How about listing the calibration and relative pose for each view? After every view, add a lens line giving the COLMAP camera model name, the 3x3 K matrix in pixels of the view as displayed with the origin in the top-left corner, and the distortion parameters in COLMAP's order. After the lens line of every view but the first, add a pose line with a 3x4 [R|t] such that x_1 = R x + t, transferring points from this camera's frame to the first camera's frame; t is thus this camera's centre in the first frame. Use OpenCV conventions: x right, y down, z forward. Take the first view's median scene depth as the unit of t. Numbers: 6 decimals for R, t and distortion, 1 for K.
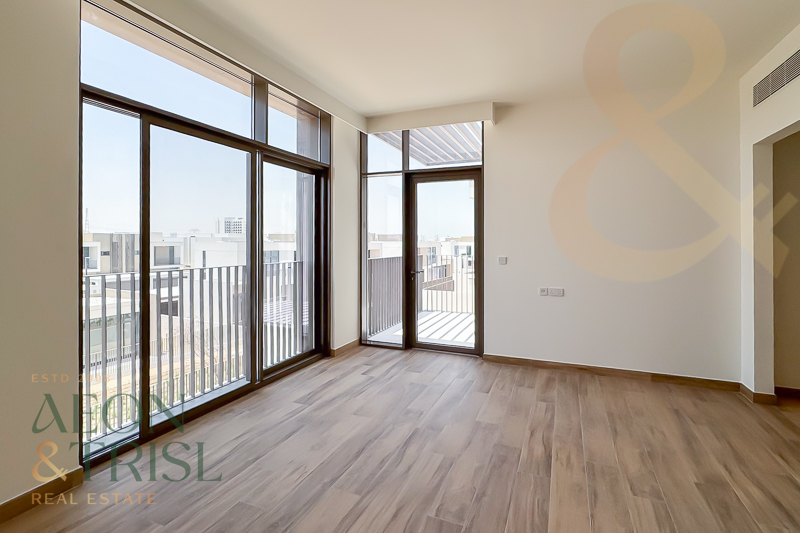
lens RADIAL K [[394.4, 0, 400.1], [0, 394.4, 243.1], [0, 0, 1]] dist [0.000051, 0.000269]
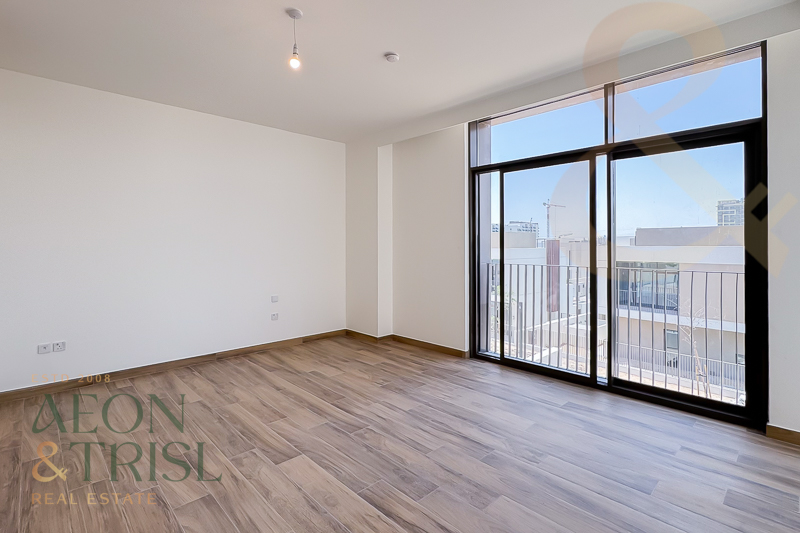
lens RADIAL K [[394.4, 0, 400.1], [0, 394.4, 243.1], [0, 0, 1]] dist [0.000051, 0.000269]
pose [[-0.412290, -0.010387, -0.910993, 1.120108], [-0.003072, 0.999945, -0.010011, 0.012988], [0.911047, -0.001329, -0.412300, 1.386791]]
